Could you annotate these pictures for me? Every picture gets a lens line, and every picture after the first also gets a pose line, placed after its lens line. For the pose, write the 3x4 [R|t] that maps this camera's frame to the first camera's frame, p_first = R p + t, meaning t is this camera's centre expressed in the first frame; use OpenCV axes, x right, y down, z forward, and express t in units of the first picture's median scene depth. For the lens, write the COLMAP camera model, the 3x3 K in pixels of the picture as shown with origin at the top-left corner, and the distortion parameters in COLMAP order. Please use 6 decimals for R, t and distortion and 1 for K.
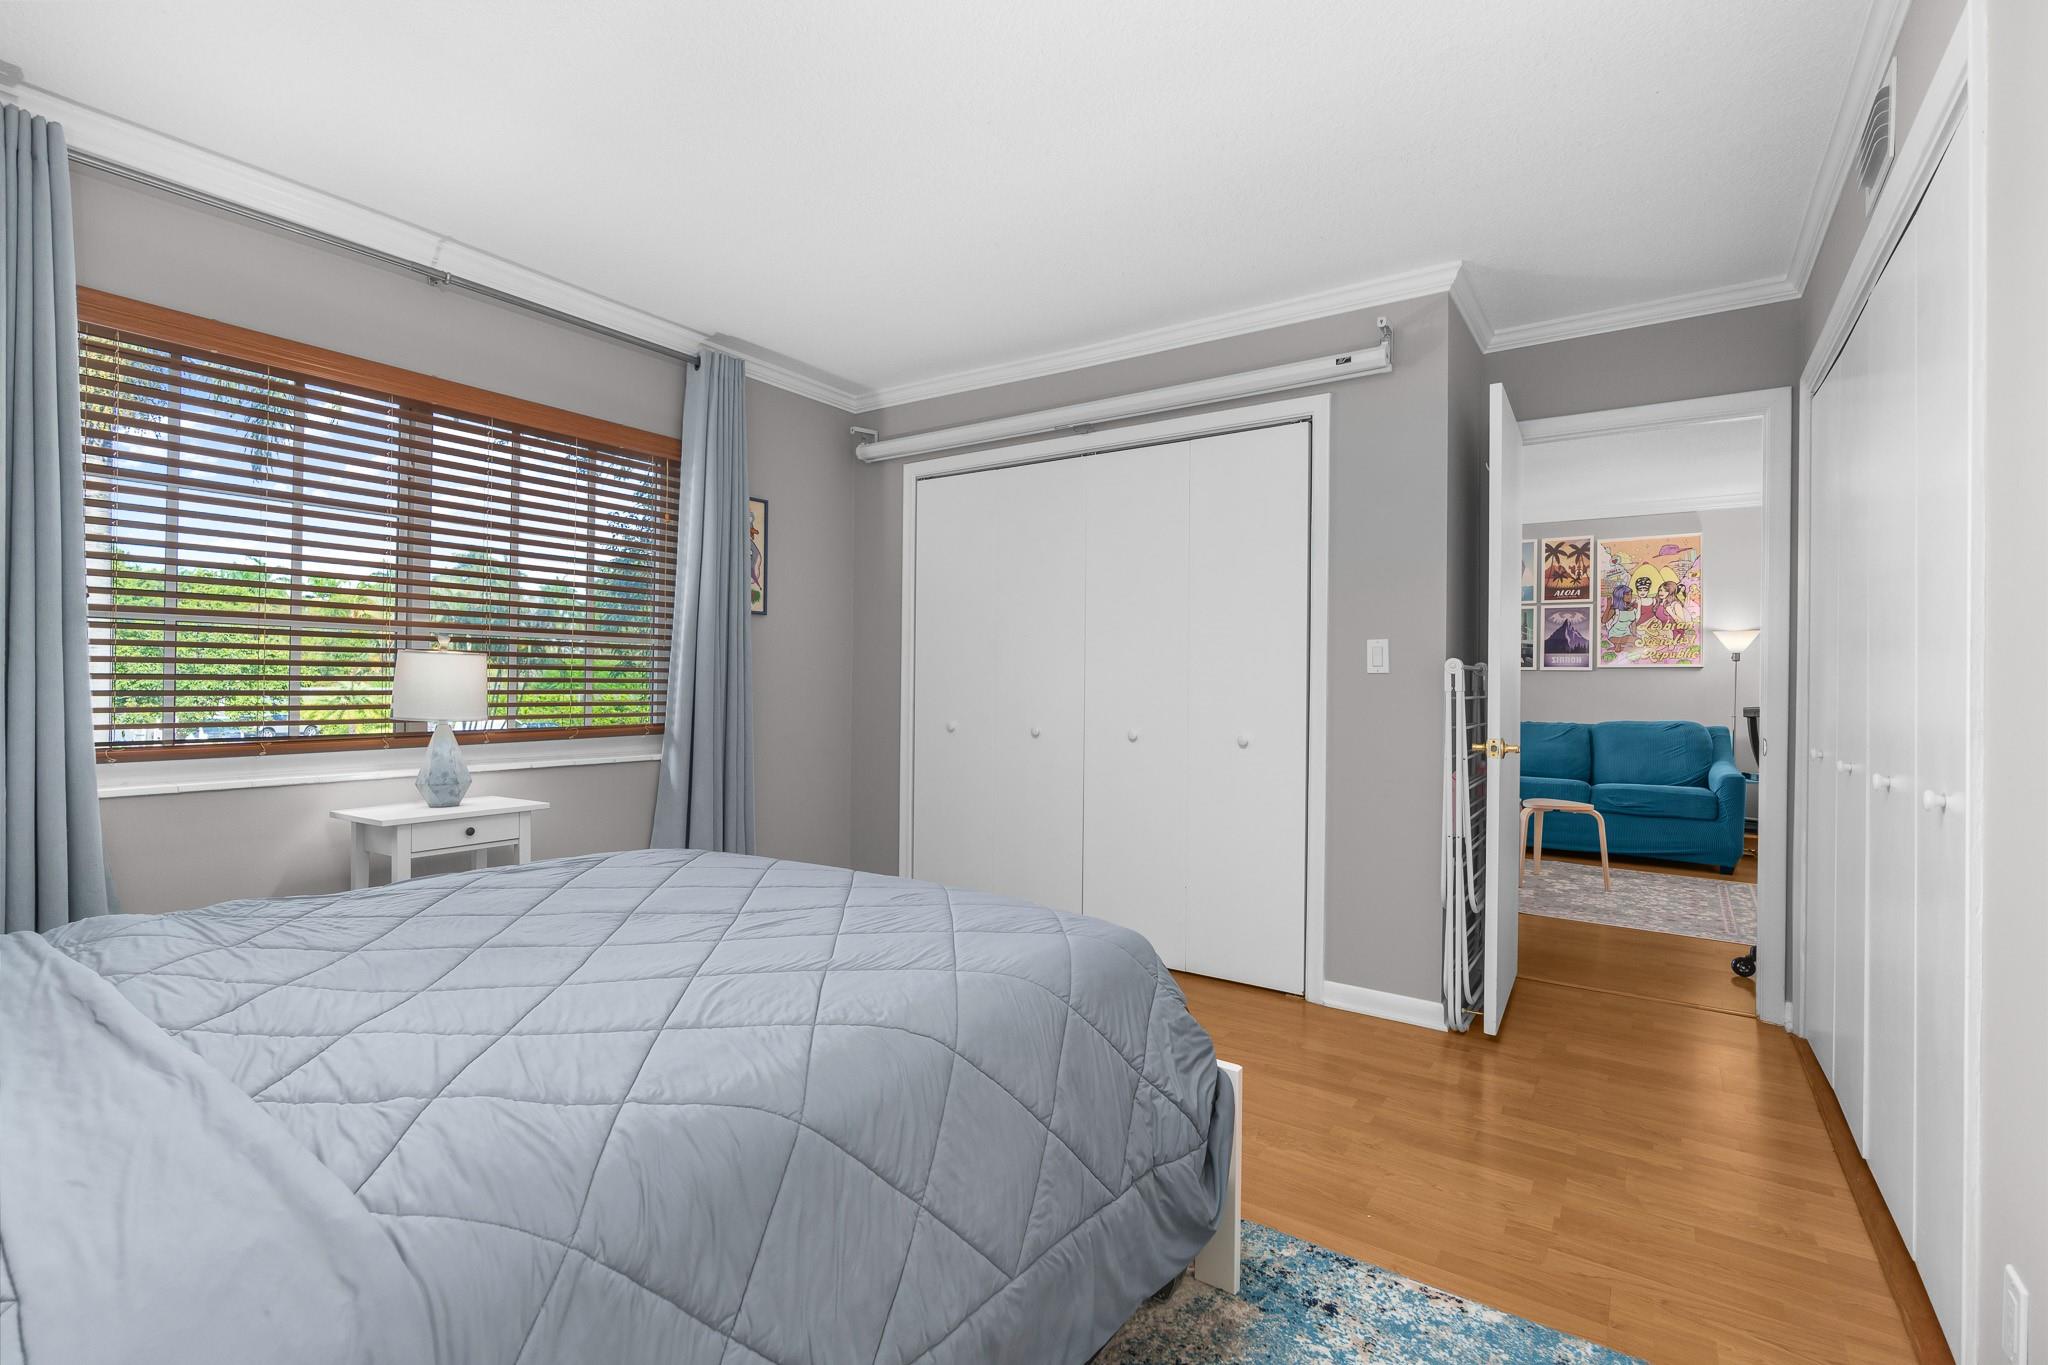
lens RADIAL K [[933.7, 0, 1015.5], [0, 933.7, 679.5], [0, 0, 1]] dist [-0.005184, 0.000131]
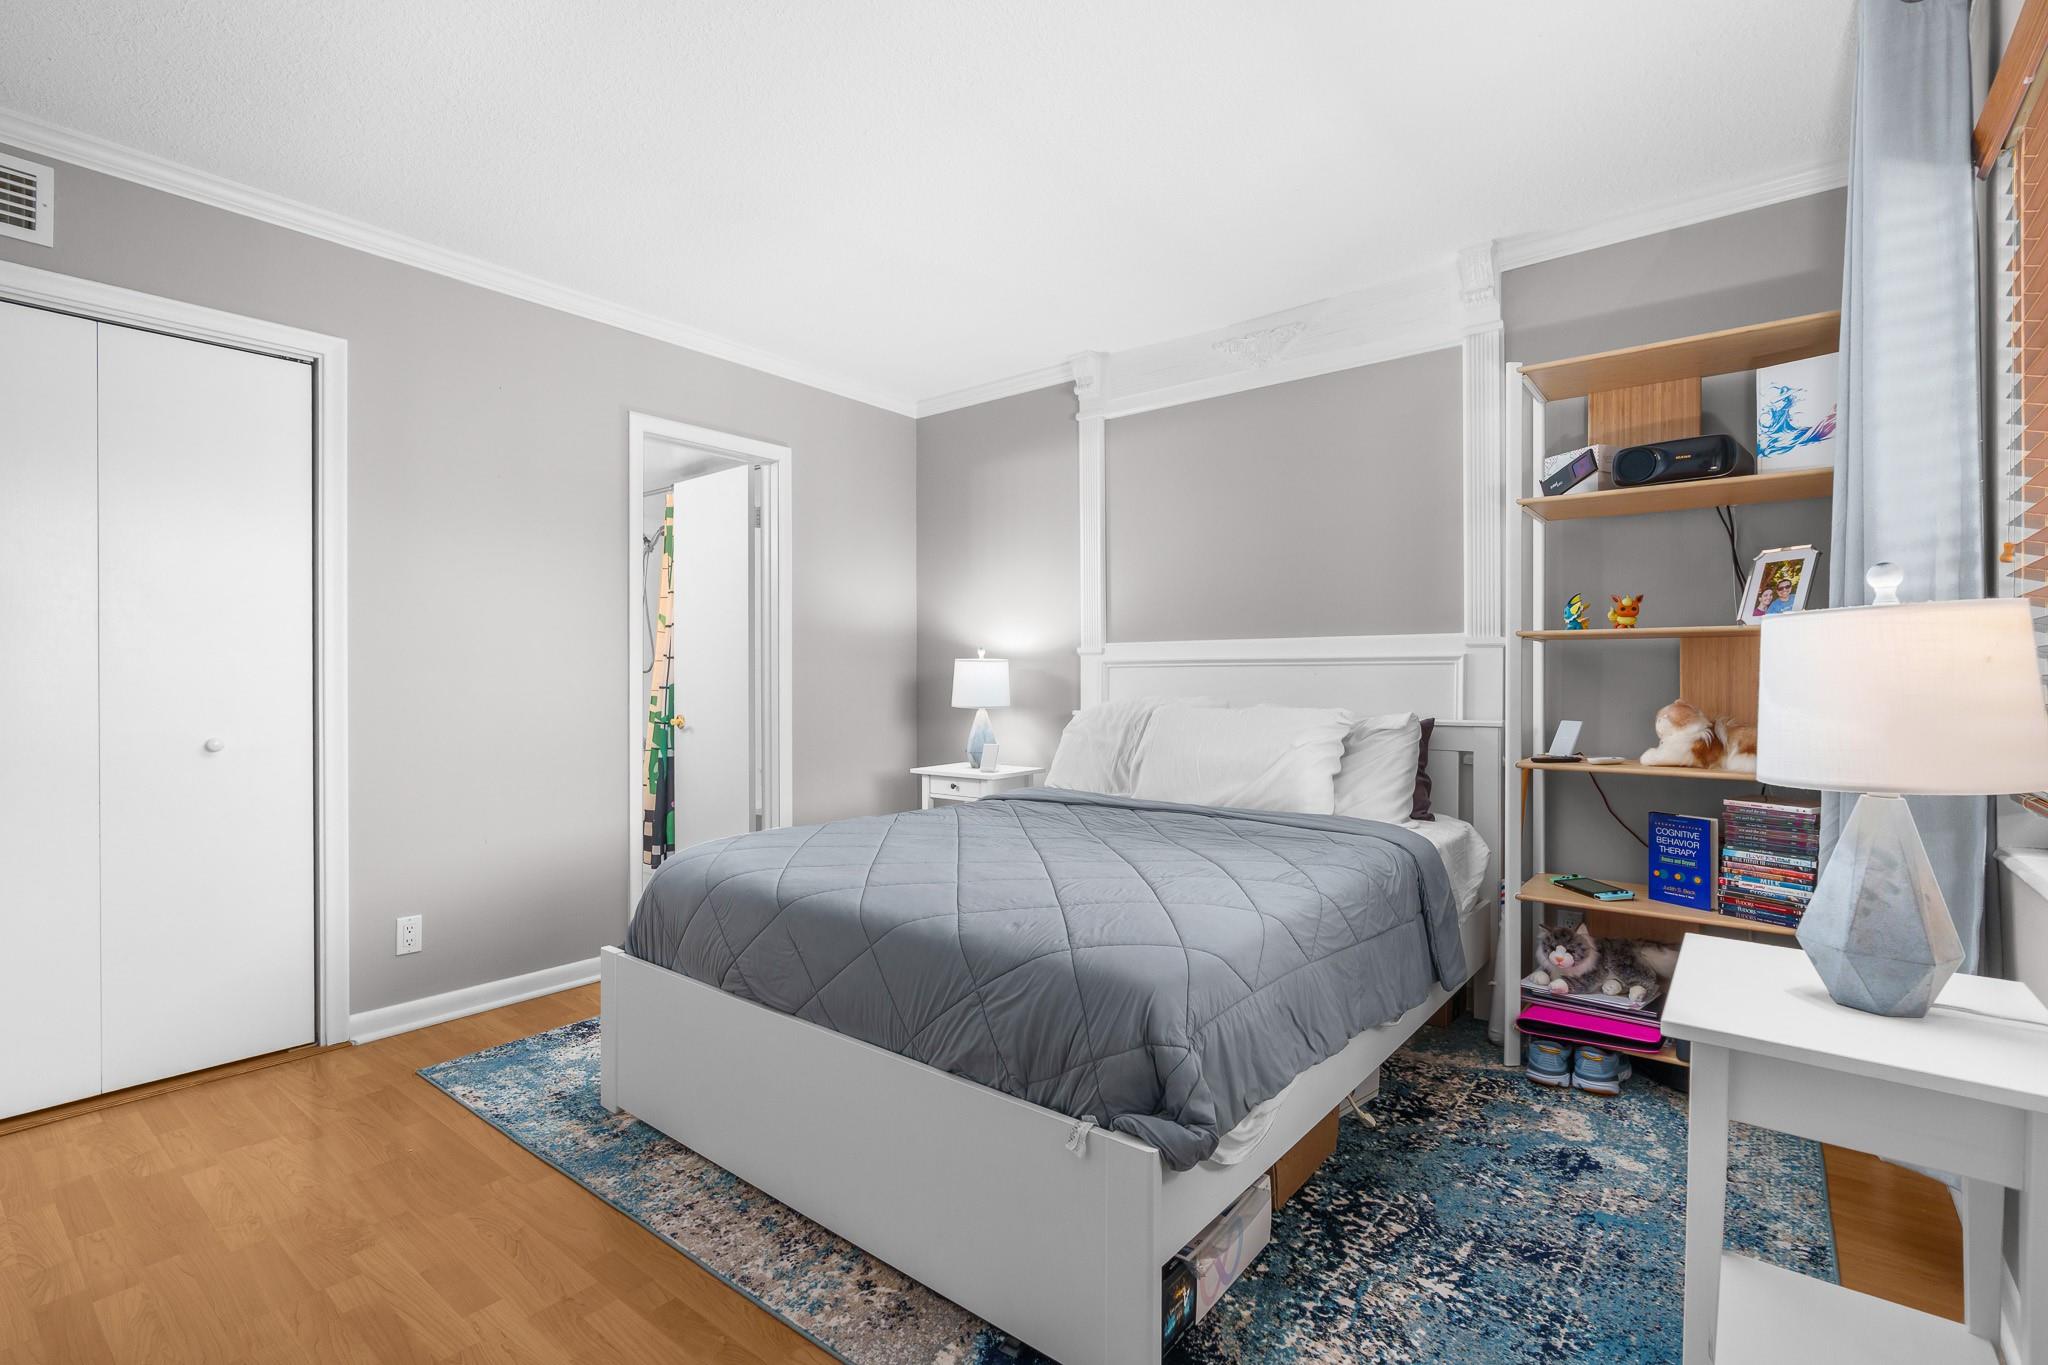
lens RADIAL K [[933.7, 0, 978.9], [0, 933.7, 661.1], [0, 0, 1]] dist [-0.005184, 0.000131]
pose [[-0.995287, -0.010173, 0.096439, -0.287230], [-0.011854, 0.999787, -0.016878, 0.002527], [-0.096246, -0.017942, -0.995196, 1.488767]]
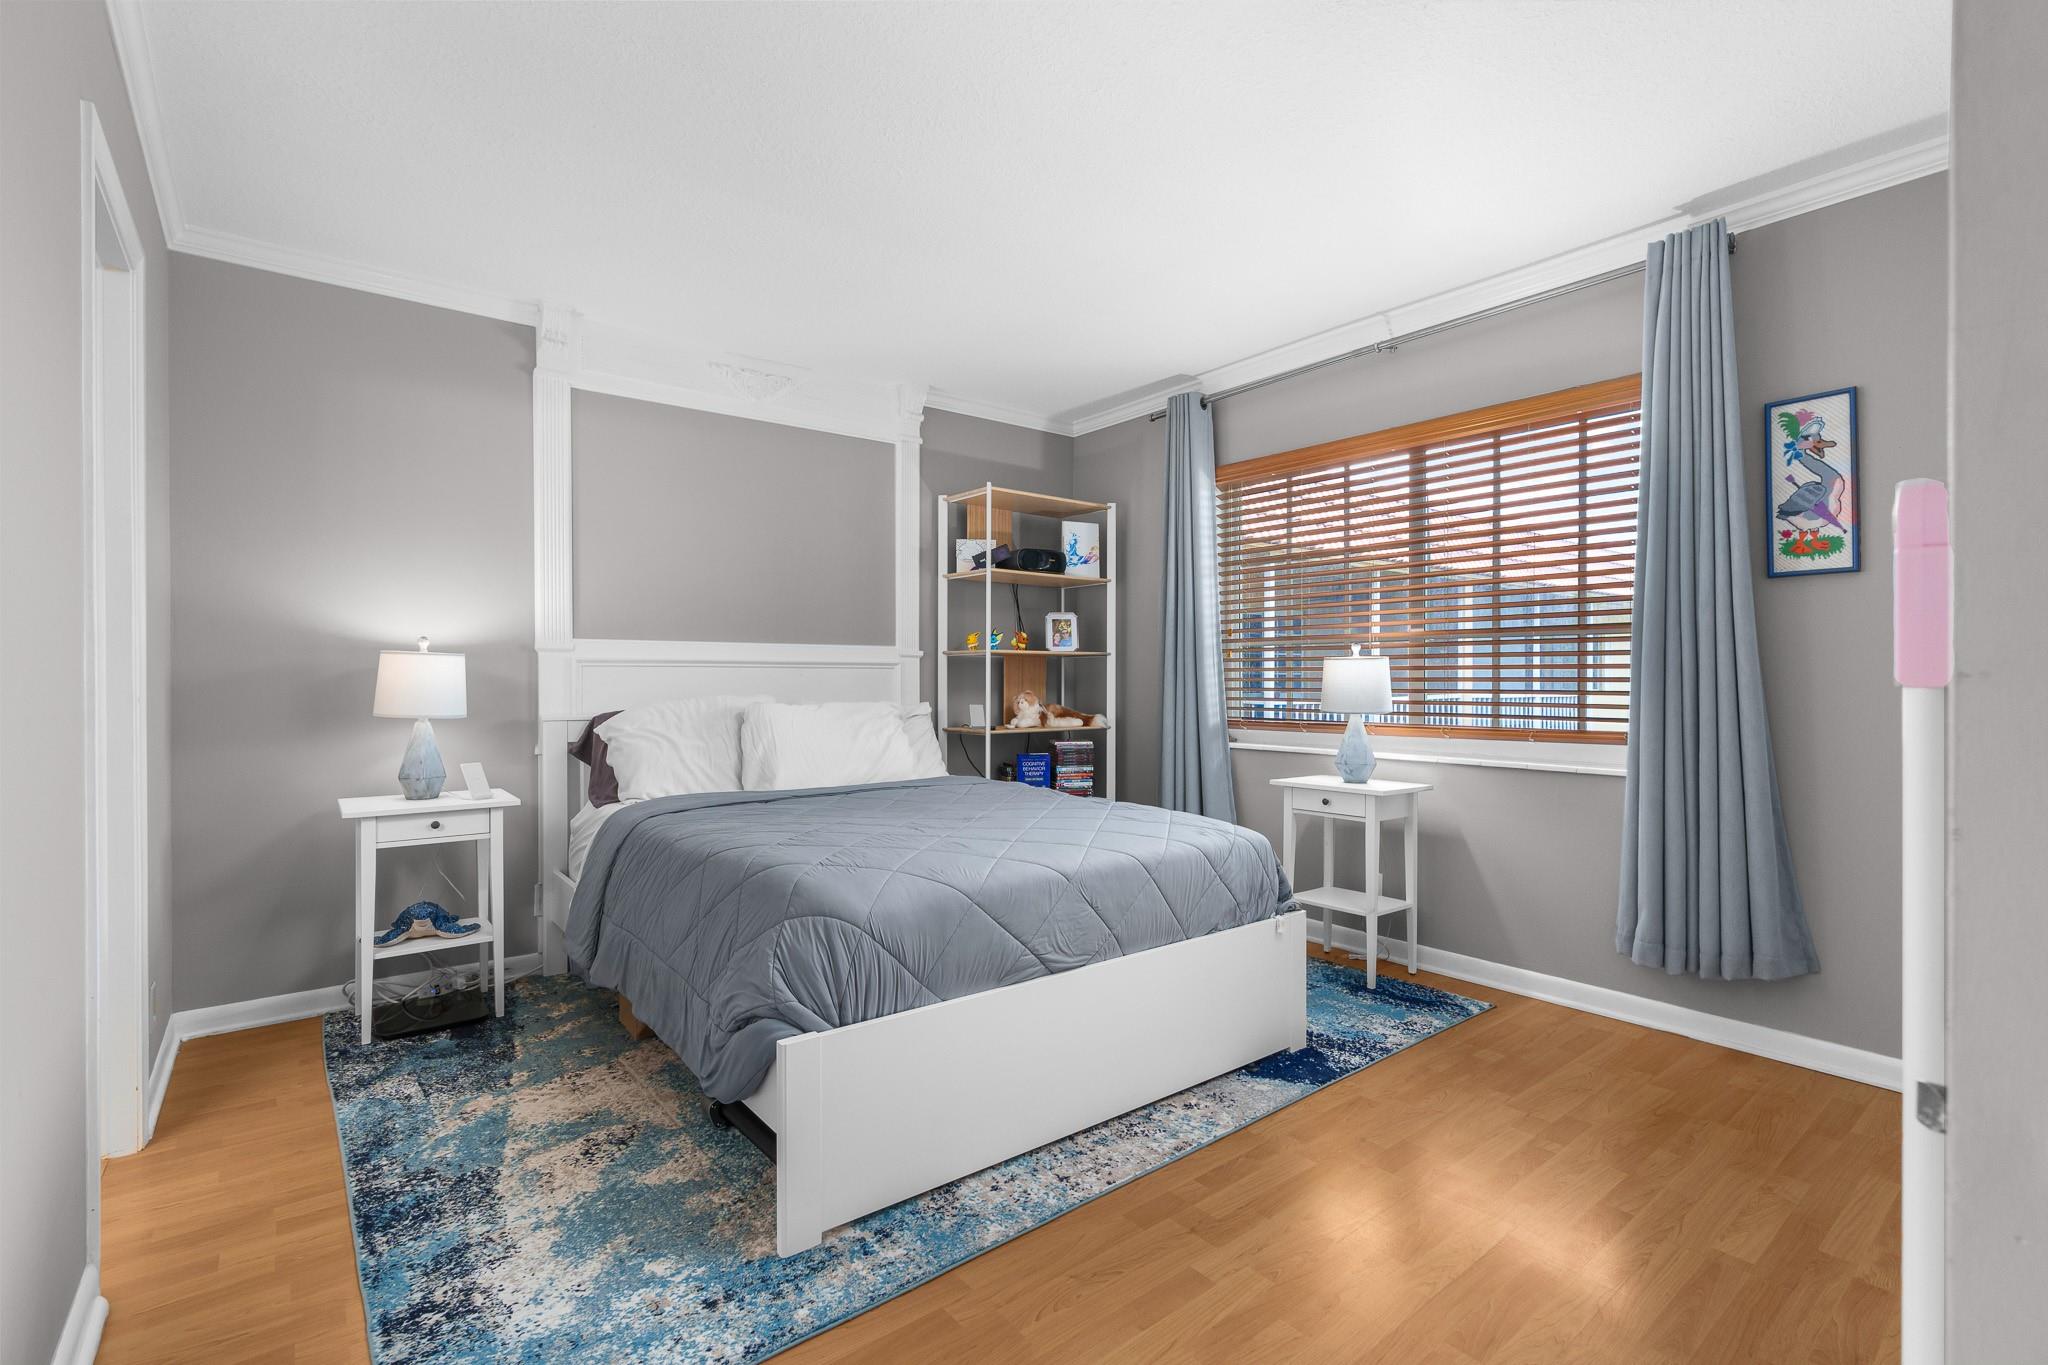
lens RADIAL K [[933.7, 0, 1017.0], [0, 933.7, 680.3], [0, 0, 1]] dist [-0.005184, 0.000131]
pose [[-0.298922, -0.012059, -0.954201, 0.728363], [-0.003704, 0.999927, -0.011477, 0.017638], [0.954271, 0.000104, -0.298944, 0.983196]]
